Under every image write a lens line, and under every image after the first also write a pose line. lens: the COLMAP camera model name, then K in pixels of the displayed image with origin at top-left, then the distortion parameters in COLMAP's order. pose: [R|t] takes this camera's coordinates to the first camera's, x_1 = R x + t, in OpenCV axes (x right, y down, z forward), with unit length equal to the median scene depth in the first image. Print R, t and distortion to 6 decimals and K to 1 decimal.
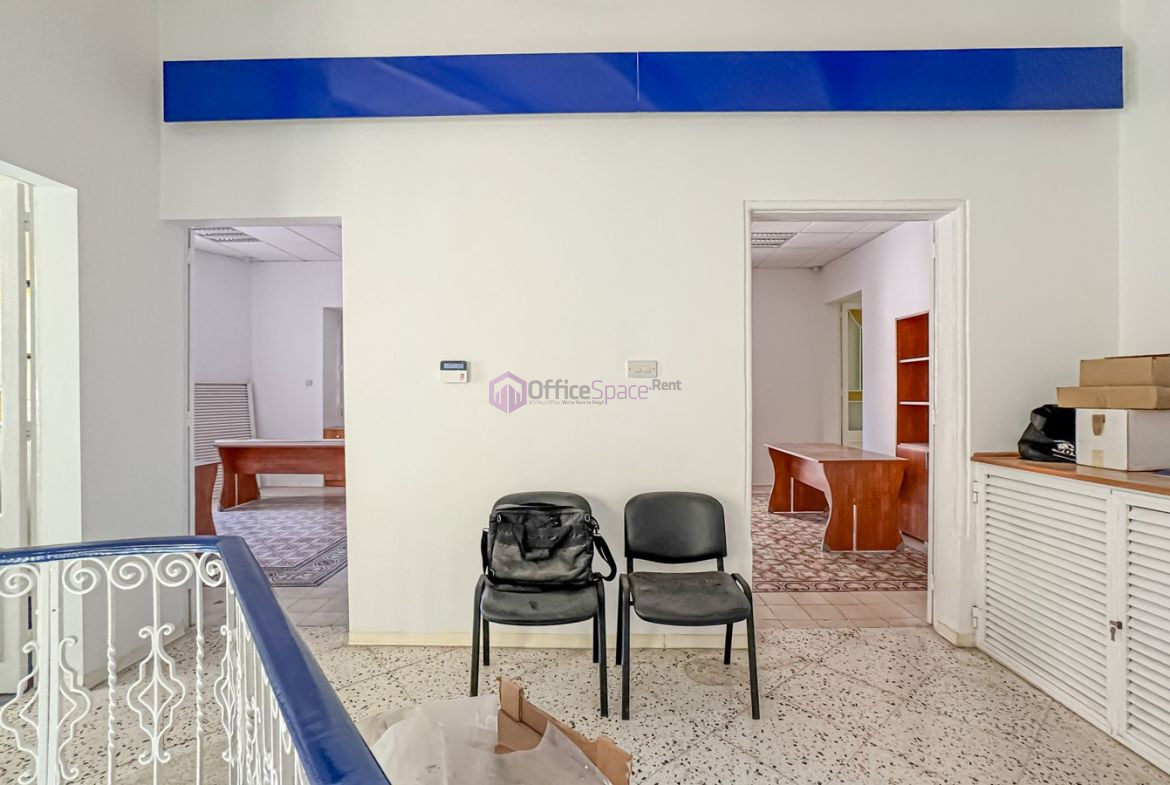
lens RADIAL K [[518.8, 0, 581.5], [0, 518.8, 397.1], [0, 0, 1]] dist [-0.014223, 0.000470]
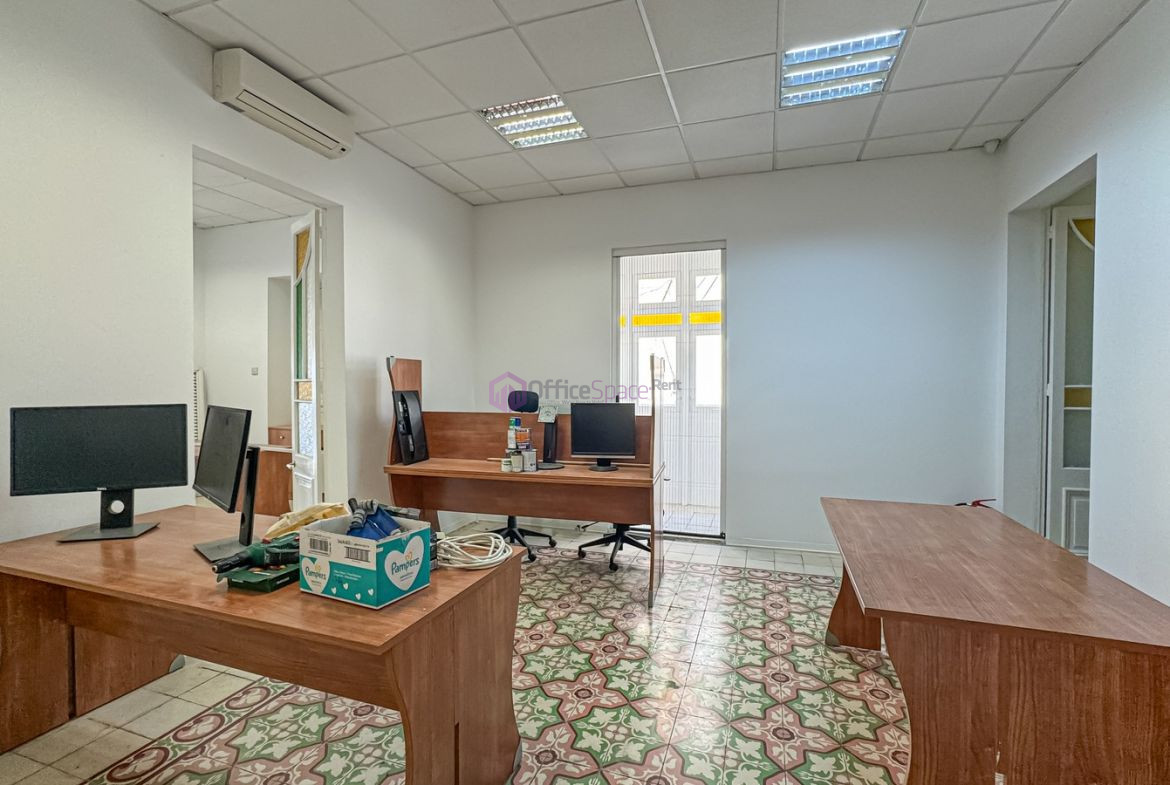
lens RADIAL K [[518.8, 0, 581.5], [0, 518.8, 397.1], [0, 0, 1]] dist [-0.014223, 0.000470]
pose [[0.948994, 0.015675, -0.314905, 0.280324], [-0.012609, 0.999851, 0.011772, -0.001270], [0.315043, -0.007201, 0.949050, 0.468466]]
